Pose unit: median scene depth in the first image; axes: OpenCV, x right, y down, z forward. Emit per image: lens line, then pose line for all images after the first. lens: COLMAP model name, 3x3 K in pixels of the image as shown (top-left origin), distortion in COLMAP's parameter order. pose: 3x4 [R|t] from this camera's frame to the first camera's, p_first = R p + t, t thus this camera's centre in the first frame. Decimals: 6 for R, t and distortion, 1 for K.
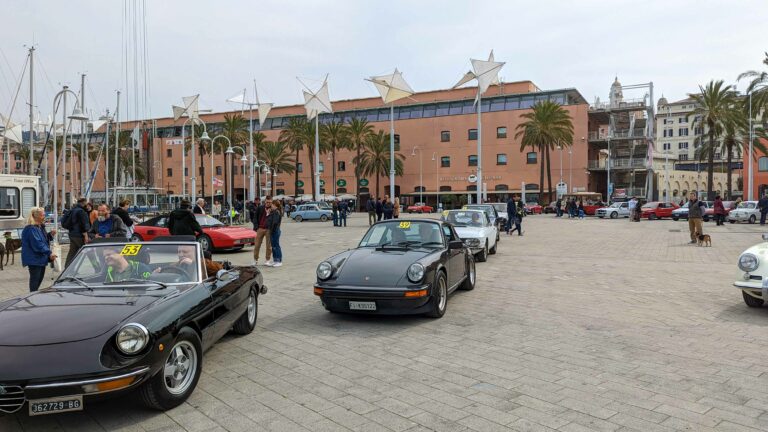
lens RADIAL K [[568.2, 0, 384.0], [0, 568.2, 216.0], [0, 0, 1]] dist [0.013062, -0.001174]
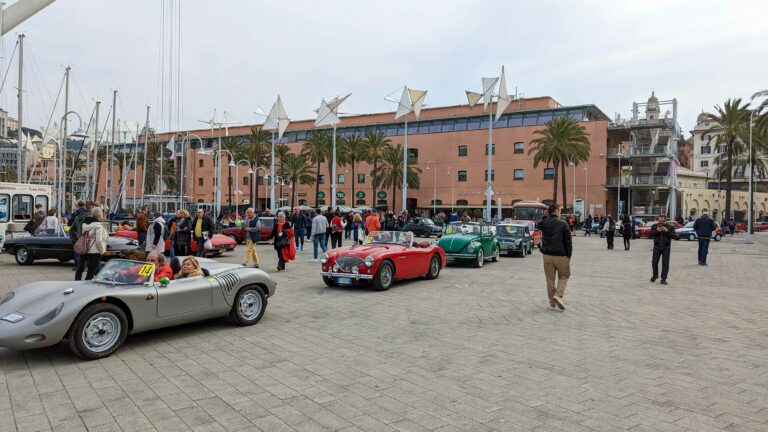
lens RADIAL K [[564.7, 0, 362.2], [0, 564.7, 216.0], [0, 0, 1]] dist [0.006441, -0.000955]
pose [[0.995452, 0.023483, -0.092327, 0.026719], [-0.025448, 0.999473, -0.020168, 0.000219], [0.091805, 0.022426, 0.995524, -0.014301]]
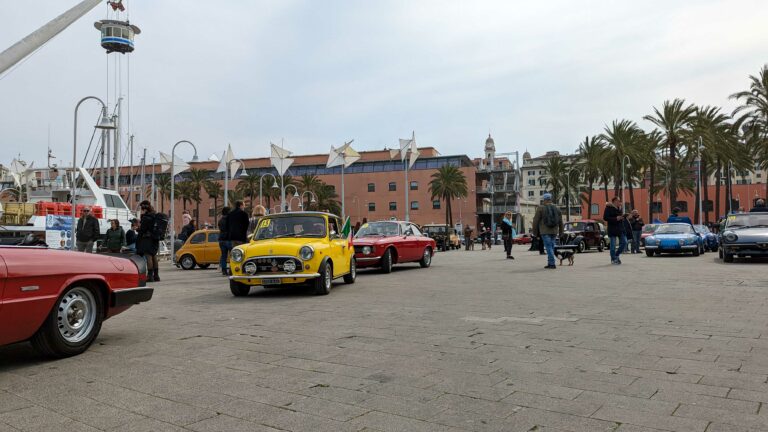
lens RADIAL K [[557.6, 0, 384.0], [0, 557.6, 216.0], [0, 0, 1]] dist [0.015608, 0.000731]
pose [[0.980473, -0.001458, 0.196646, -0.121012], [0.016141, 0.997195, -0.073086, 0.019131], [-0.195988, 0.074833, 0.977747, -0.263035]]
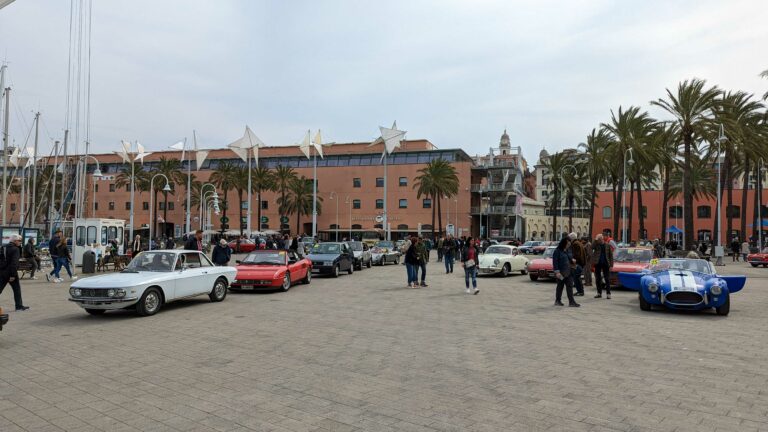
lens RADIAL K [[557.6, 0, 384.0], [0, 557.6, 216.0], [0, 0, 1]] dist [0.015608, 0.000731]
pose [[0.986311, 0.022542, 0.163346, -0.026181], [-0.012057, 0.997819, -0.064893, 0.003970], [-0.164453, 0.062035, 0.984432, -0.158433]]
